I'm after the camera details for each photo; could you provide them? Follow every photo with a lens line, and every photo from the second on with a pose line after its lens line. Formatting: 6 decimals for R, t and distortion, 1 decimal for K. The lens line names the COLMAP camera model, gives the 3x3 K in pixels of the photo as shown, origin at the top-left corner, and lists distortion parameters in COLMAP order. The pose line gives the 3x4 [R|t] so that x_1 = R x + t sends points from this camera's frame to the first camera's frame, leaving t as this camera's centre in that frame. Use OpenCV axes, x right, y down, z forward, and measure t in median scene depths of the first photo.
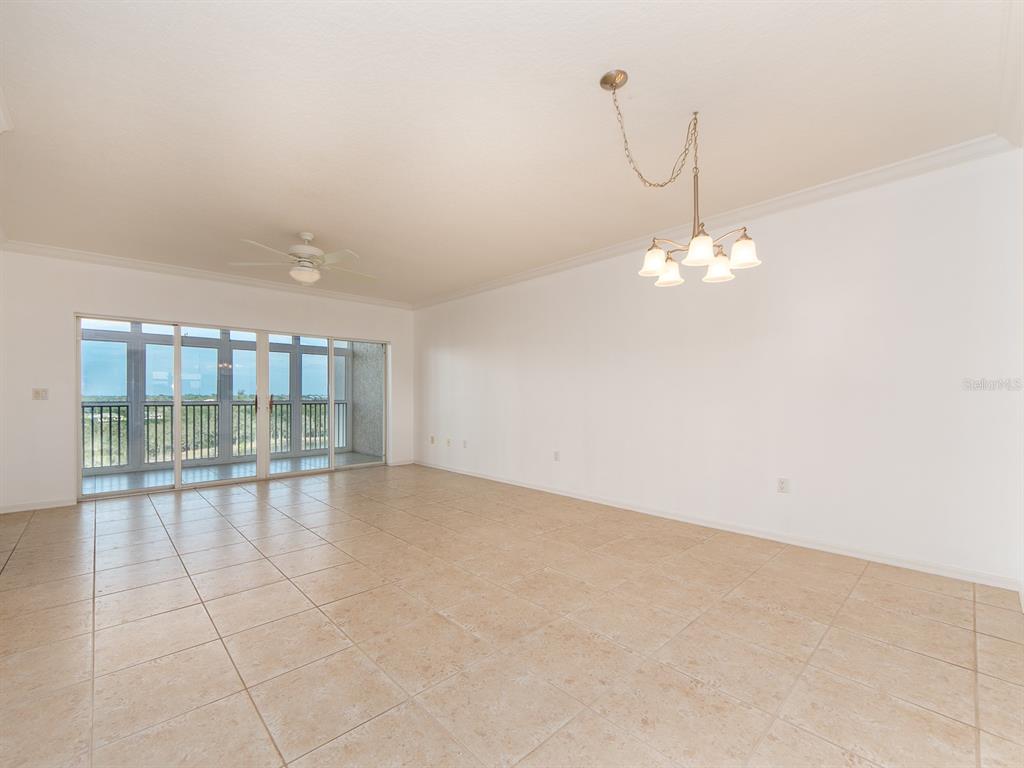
lens RADIAL K [[457.4, 0, 516.4], [0, 457.4, 384.7], [0, 0, 1]] dist [-0.001323, -0.000217]
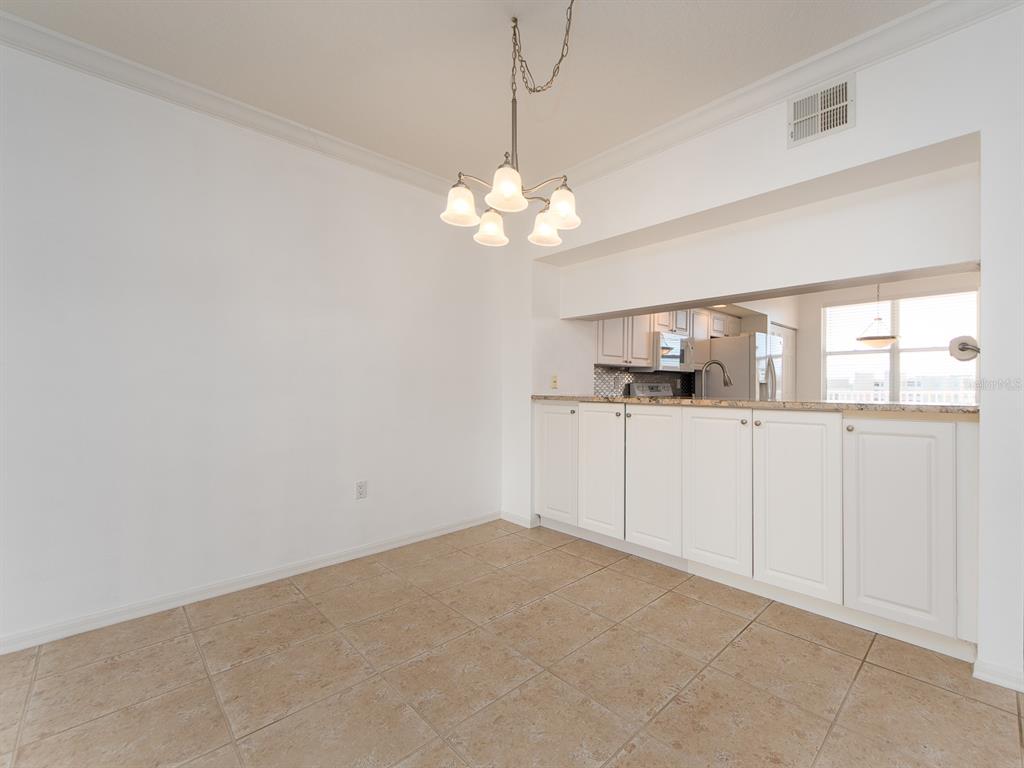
lens RADIAL K [[457.4, 0, 516.4], [0, 457.4, 384.7], [0, 0, 1]] dist [-0.001323, -0.000217]
pose [[-0.018848, -0.000771, 0.999822, -0.361911], [-0.025943, 0.999663, 0.000281, 0.019767], [-0.999486, -0.025934, -0.018862, 0.954191]]
